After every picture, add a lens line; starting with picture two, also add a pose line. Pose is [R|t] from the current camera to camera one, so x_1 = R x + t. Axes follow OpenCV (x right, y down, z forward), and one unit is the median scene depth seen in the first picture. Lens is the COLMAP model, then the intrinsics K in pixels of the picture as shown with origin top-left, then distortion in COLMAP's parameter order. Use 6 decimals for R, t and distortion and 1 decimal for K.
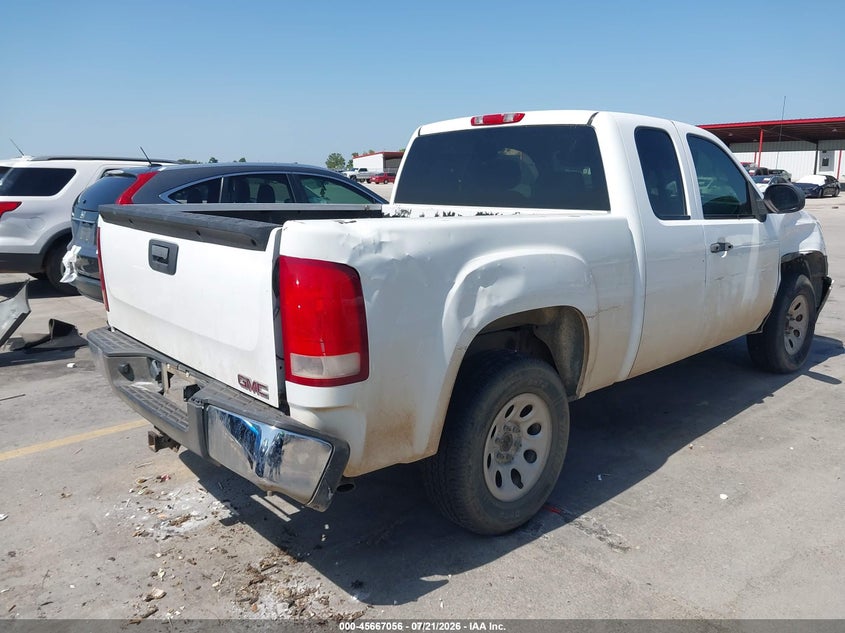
lens RADIAL K [[644.7, 0, 422.5], [0, 644.7, 316.5], [0, 0, 1]] dist [0.017968, -0.005675]
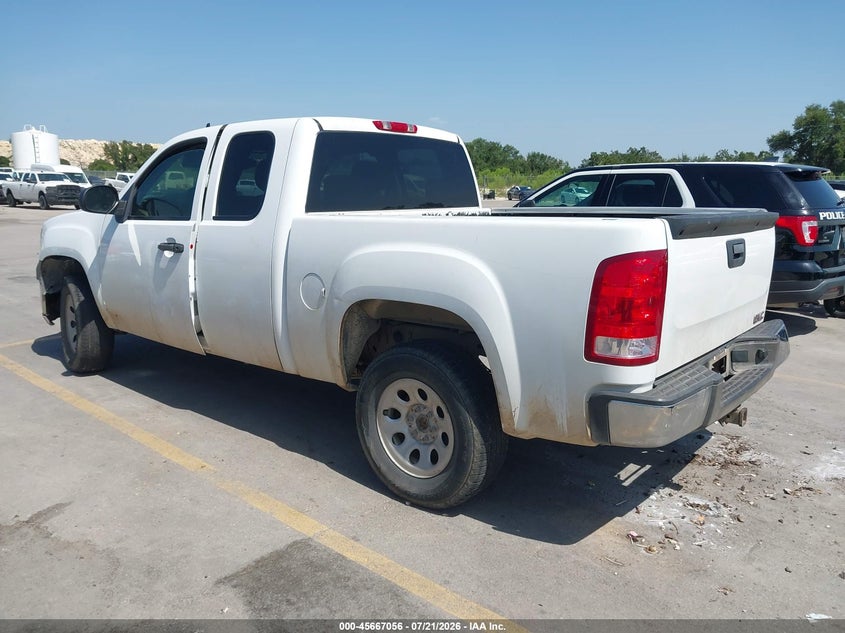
lens RADIAL K [[644.7, 0, 422.5], [0, 644.7, 316.5], [0, 0, 1]] dist [0.017968, -0.005675]
pose [[-0.094307, -0.196689, 0.975920, -1.273692], [0.200108, 0.956537, 0.212120, -0.289083], [-0.975225, 0.215293, -0.050849, 1.393733]]
